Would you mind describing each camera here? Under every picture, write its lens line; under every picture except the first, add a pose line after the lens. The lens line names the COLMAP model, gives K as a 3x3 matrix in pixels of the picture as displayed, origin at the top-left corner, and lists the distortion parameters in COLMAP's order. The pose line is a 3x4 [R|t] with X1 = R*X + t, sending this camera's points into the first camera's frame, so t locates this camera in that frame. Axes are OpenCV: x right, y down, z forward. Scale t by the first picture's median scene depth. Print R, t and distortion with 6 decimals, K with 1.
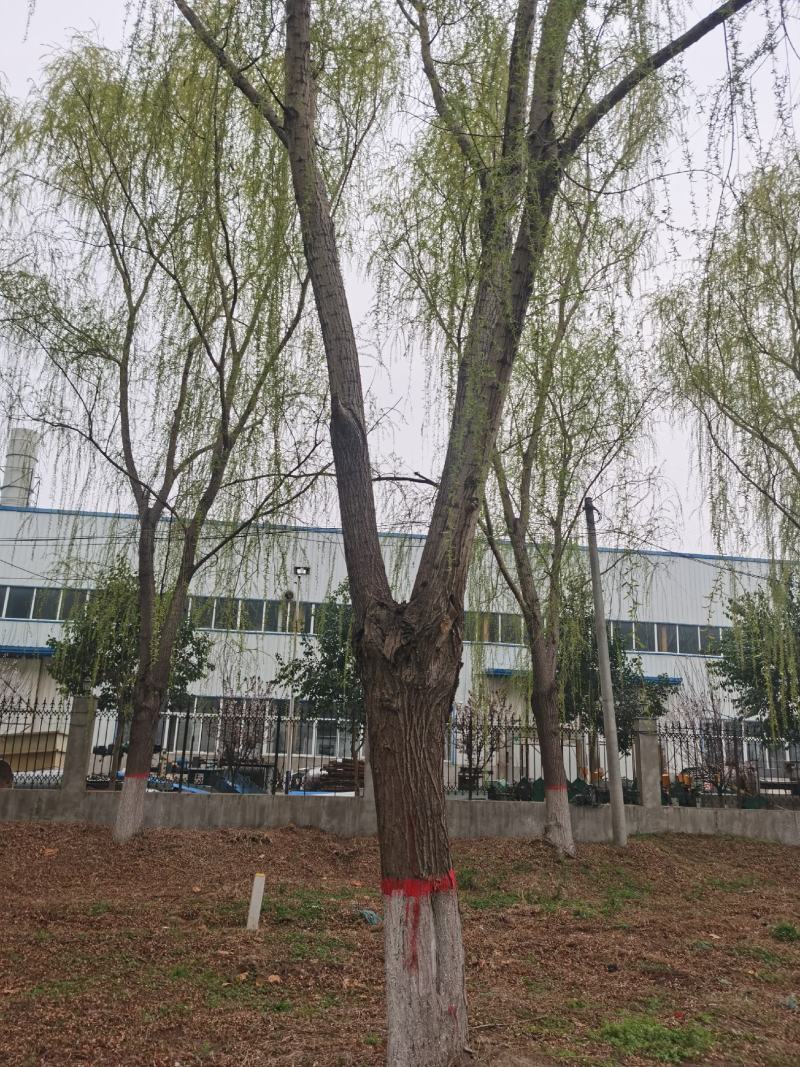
lens RADIAL K [[811.9, 0, 400.9], [0, 811.9, 530.4], [0, 0, 1]] dist [0.053930, -0.085852]
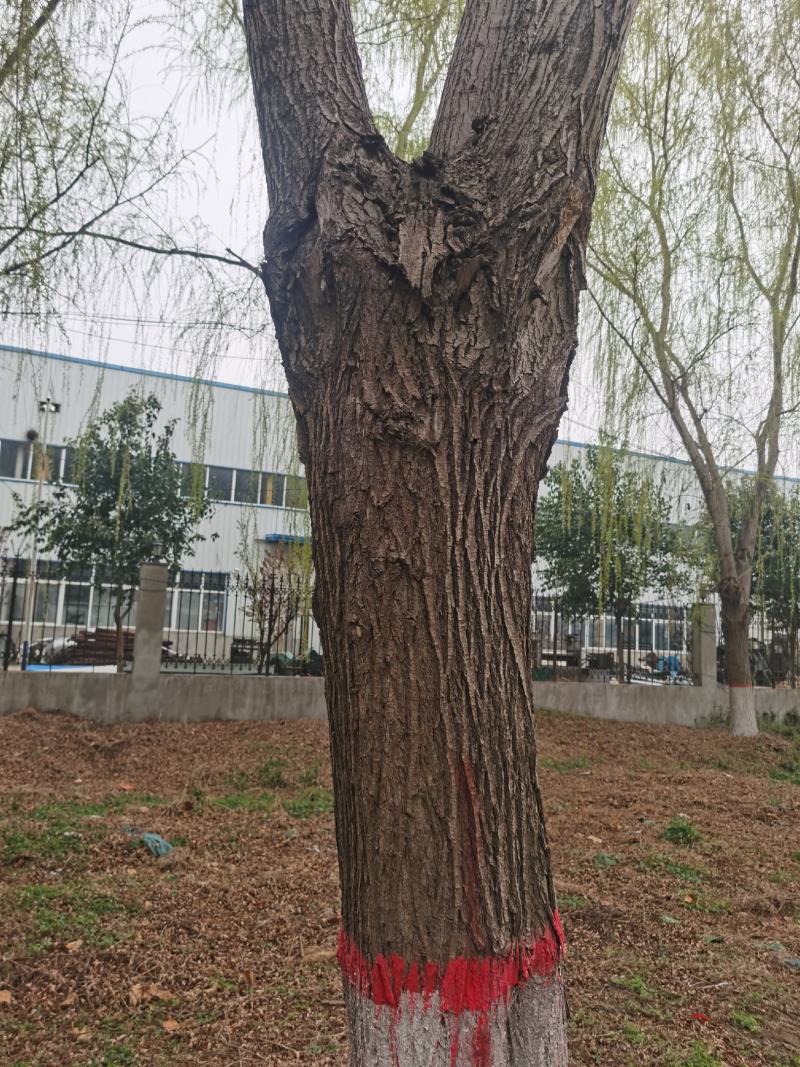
lens RADIAL K [[811.9, 0, 400.9], [0, 811.9, 530.4], [0, 0, 1]] dist [0.053930, -0.085852]
pose [[0.956497, 0.045457, 0.288179, -0.026094], [-0.087746, 0.986874, 0.135573, 0.051855], [-0.278234, -0.154961, 0.947931, 0.171625]]
